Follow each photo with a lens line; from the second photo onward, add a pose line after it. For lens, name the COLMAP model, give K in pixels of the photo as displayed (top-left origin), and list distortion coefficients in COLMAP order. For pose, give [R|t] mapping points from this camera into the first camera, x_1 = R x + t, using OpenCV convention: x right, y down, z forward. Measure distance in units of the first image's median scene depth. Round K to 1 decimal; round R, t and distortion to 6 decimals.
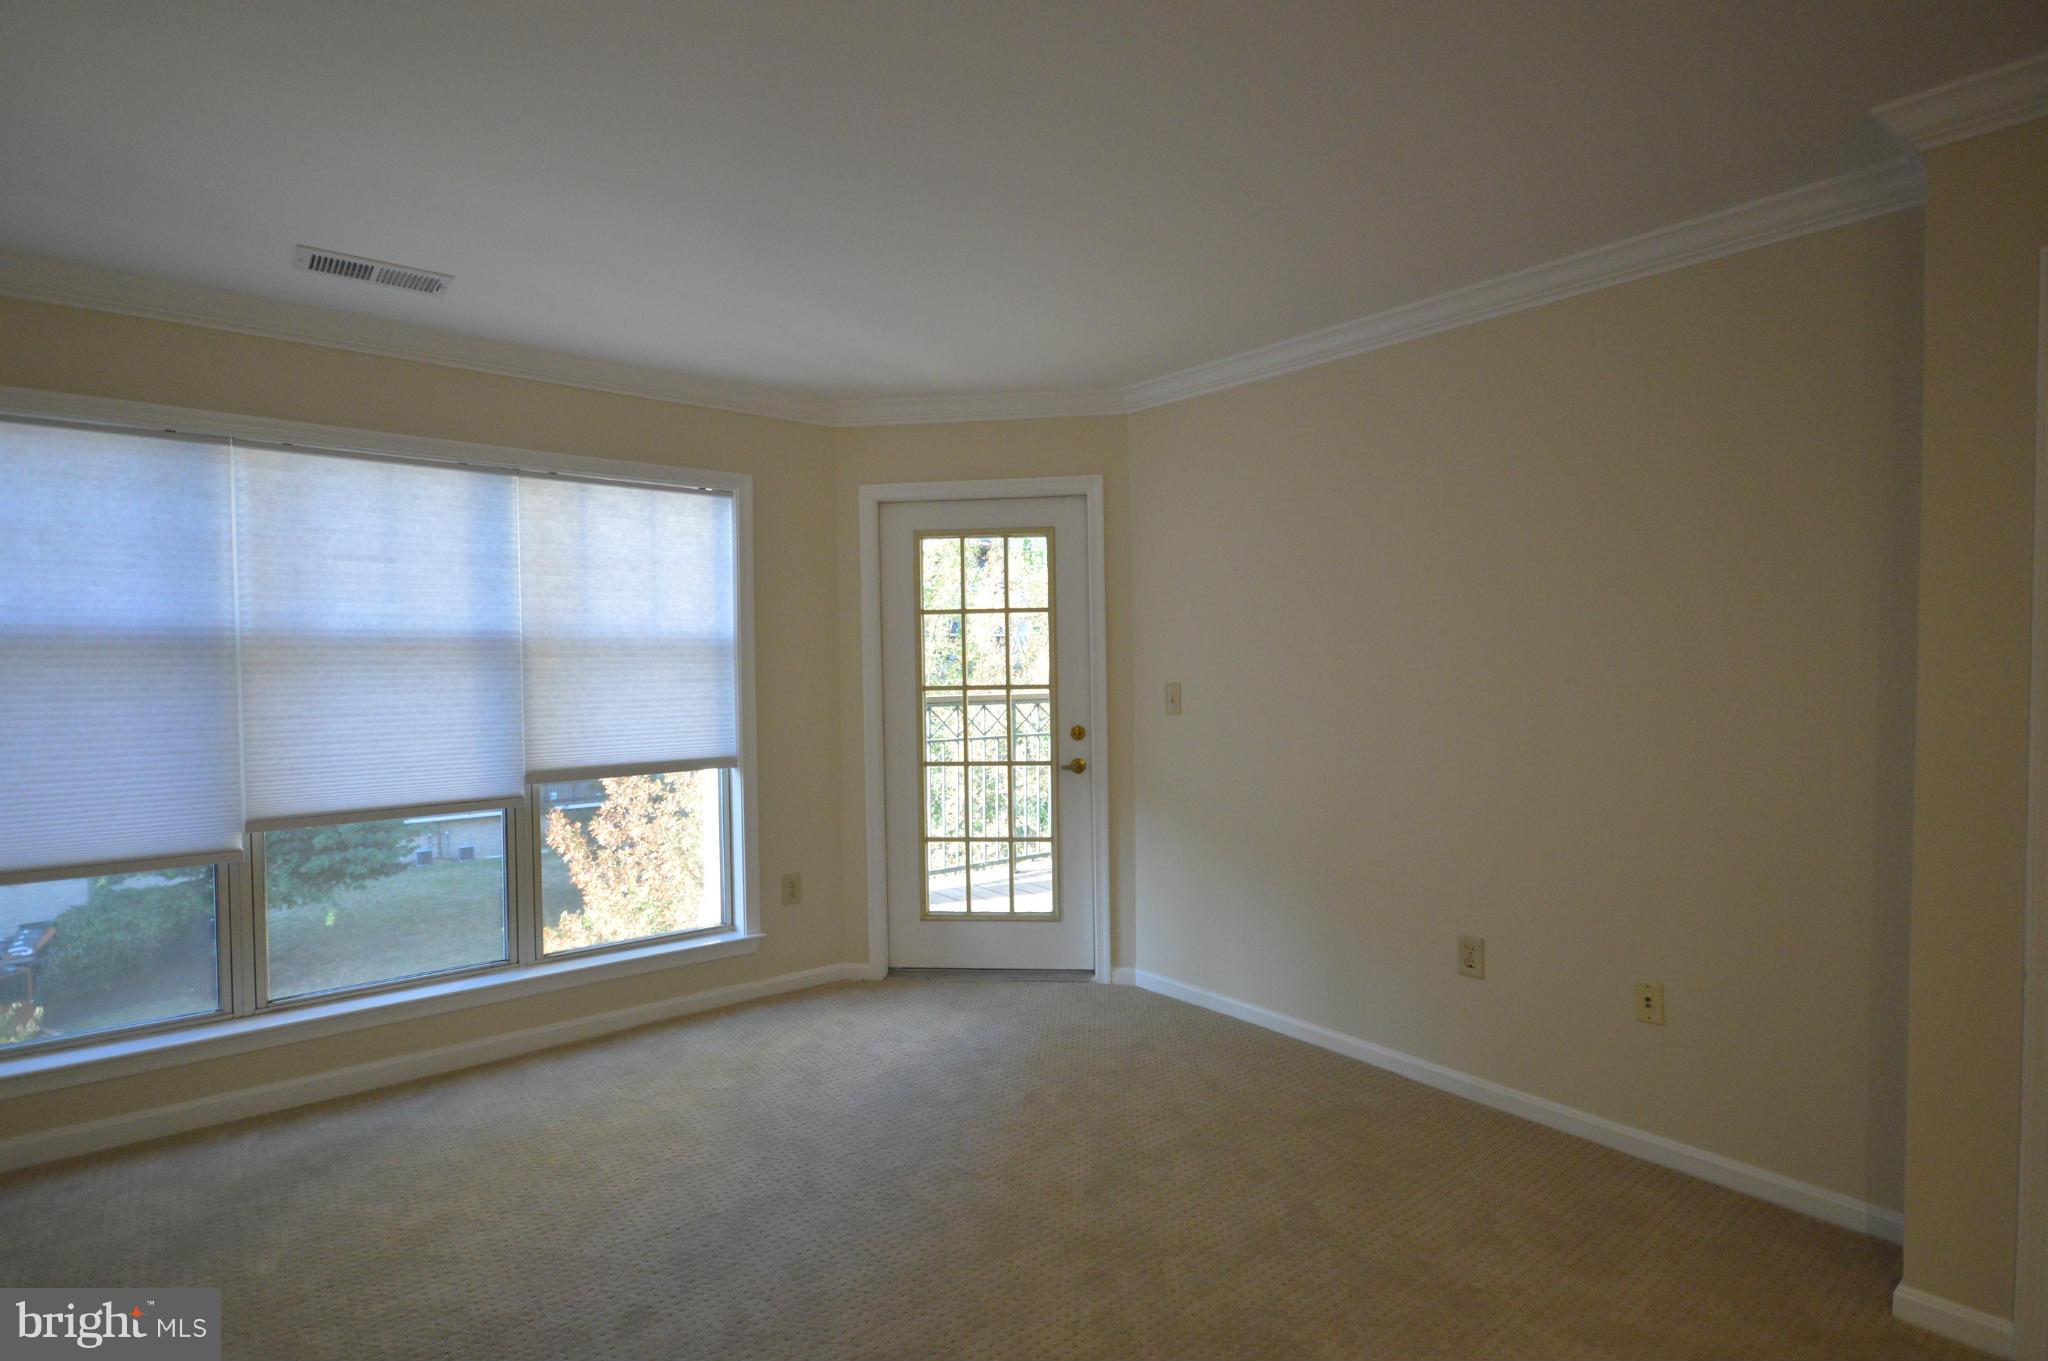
lens RADIAL K [[1017.9, 0, 1009.4], [0, 1017.9, 689.0], [0, 0, 1]] dist [0.020040, 0.000053]
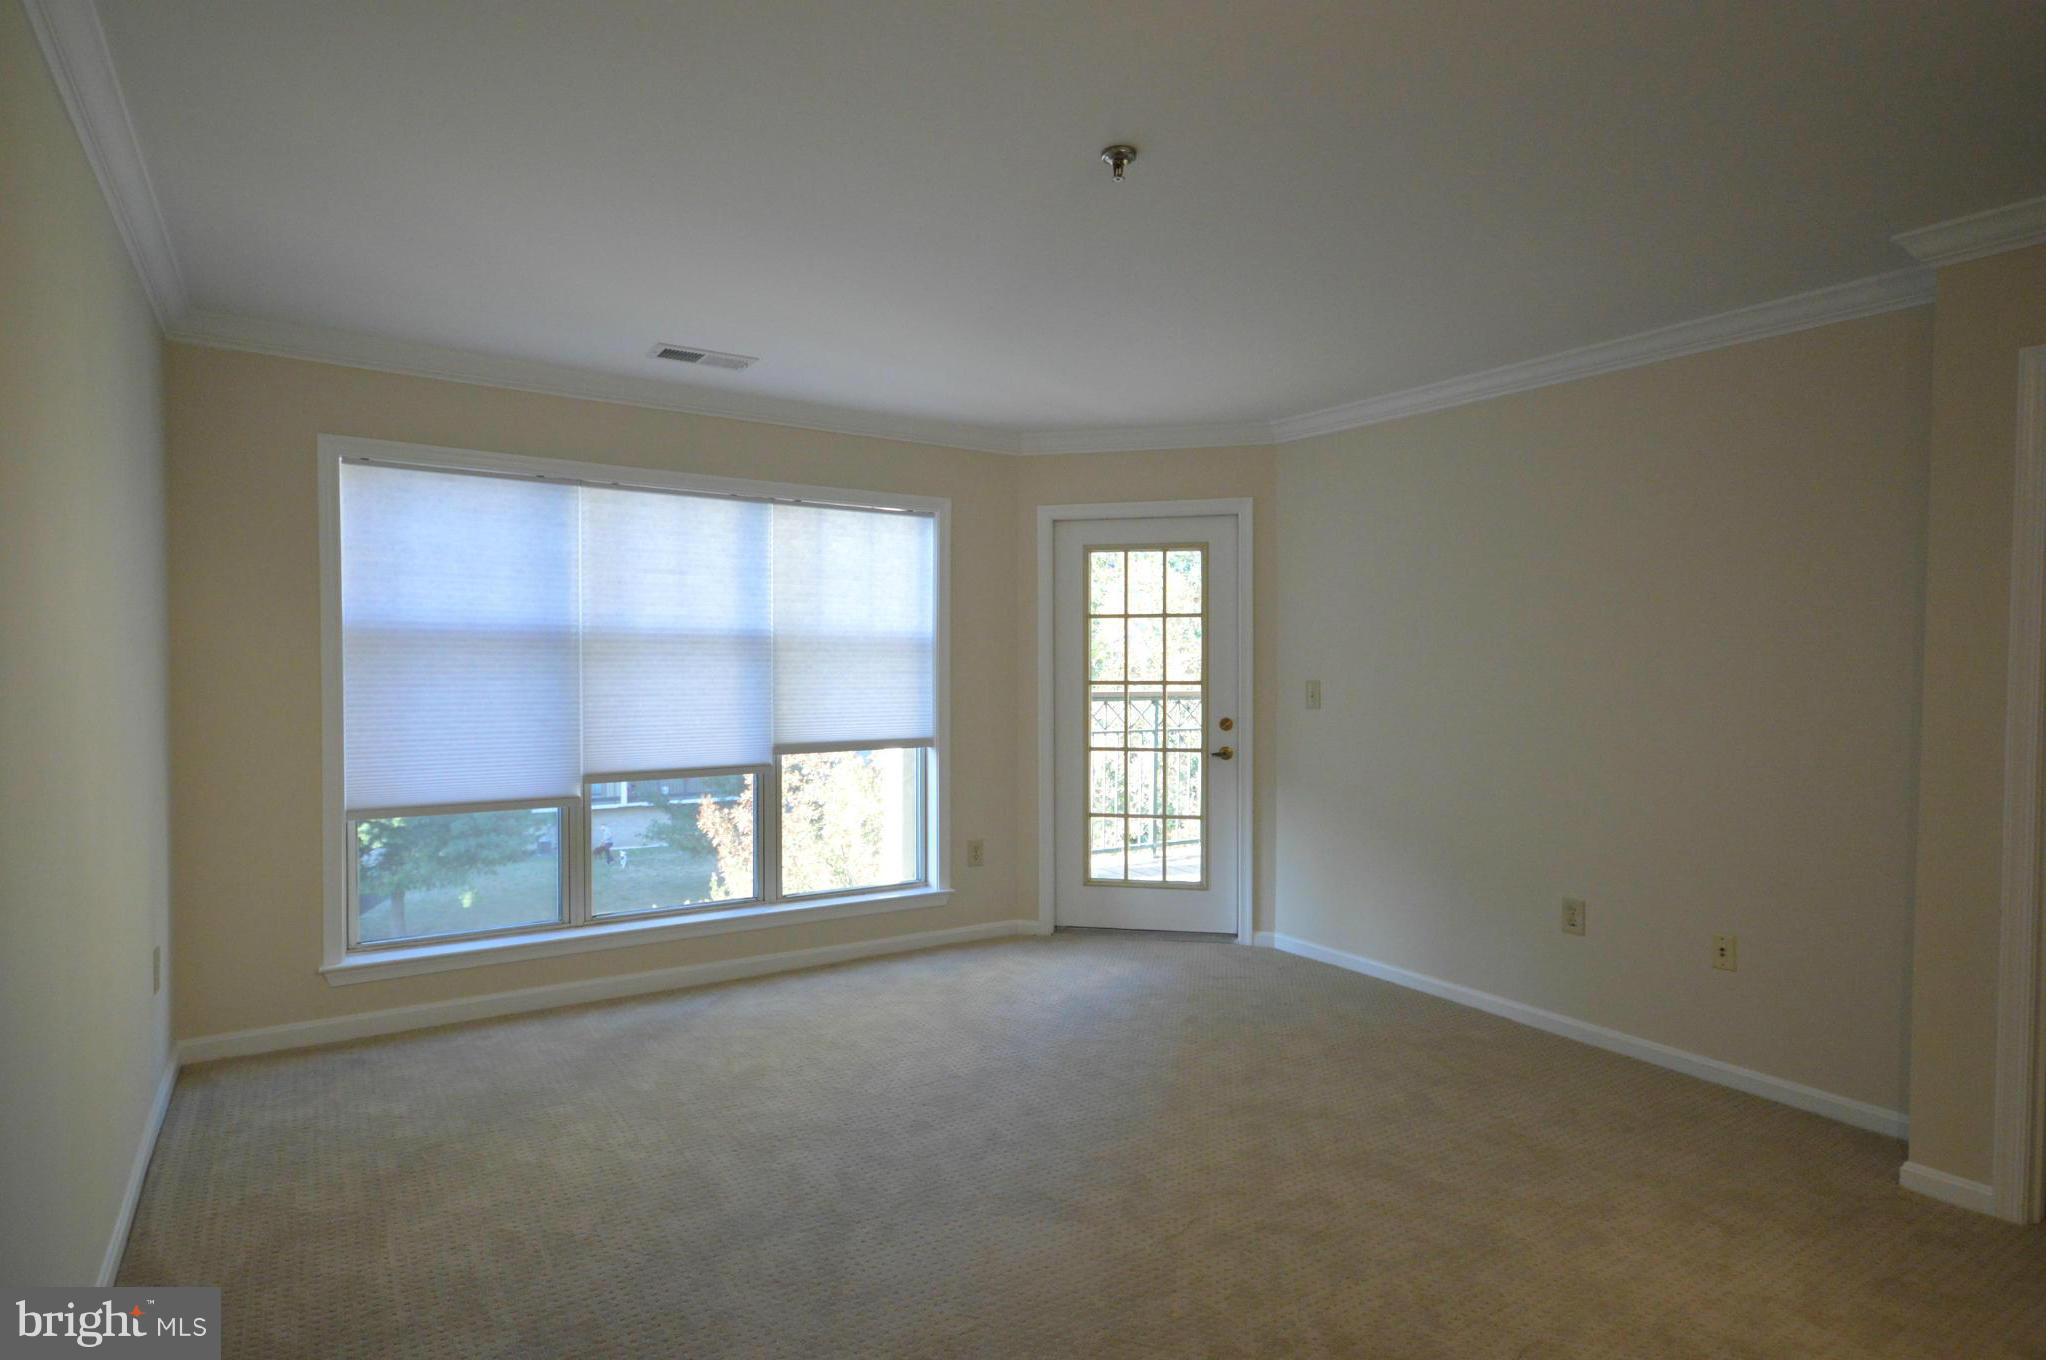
lens RADIAL K [[1078.2, 0, 1013.7], [0, 1078.2, 687.7], [0, 0, 1]] dist [0.014882, 0.000914]
pose [[0.995042, 0.015925, -0.098168, -0.053380], [-0.016232, 0.999866, -0.002329, 0.009794], [0.098117, 0.003911, 0.995167, -0.230235]]
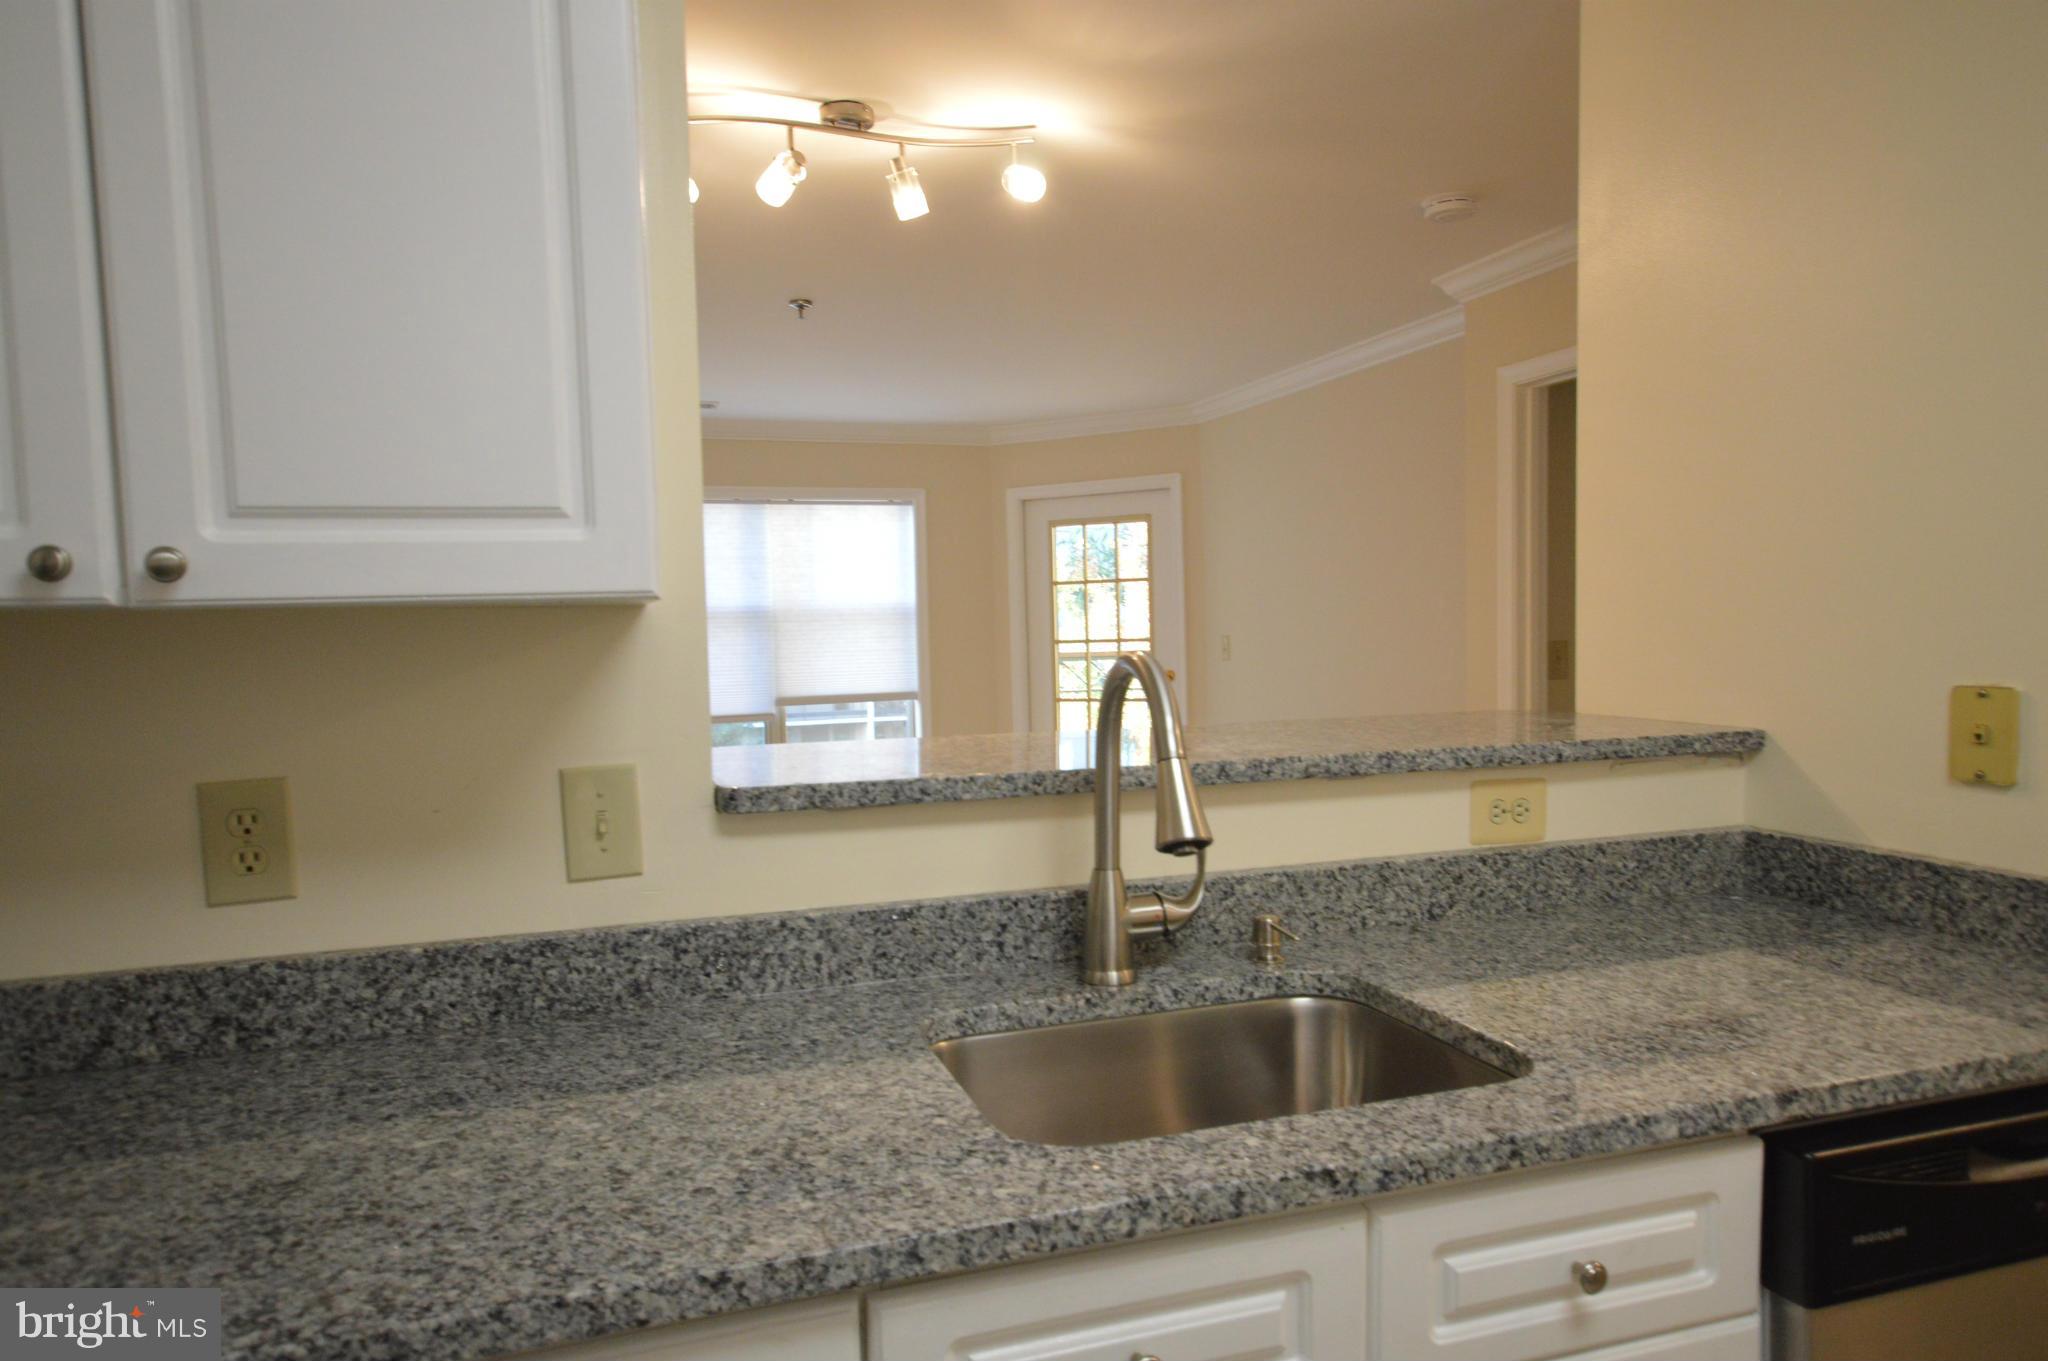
lens RADIAL K [[1268.5, 0, 1021.1], [0, 1268.5, 695.3], [0, 0, 1]] dist [-0.000256, 0.040469]
pose [[0.940144, 0.005573, -0.340732, 0.455840], [0.005176, 0.999517, 0.030631, 0.018612], [0.340738, -0.030561, 0.939661, -0.579391]]
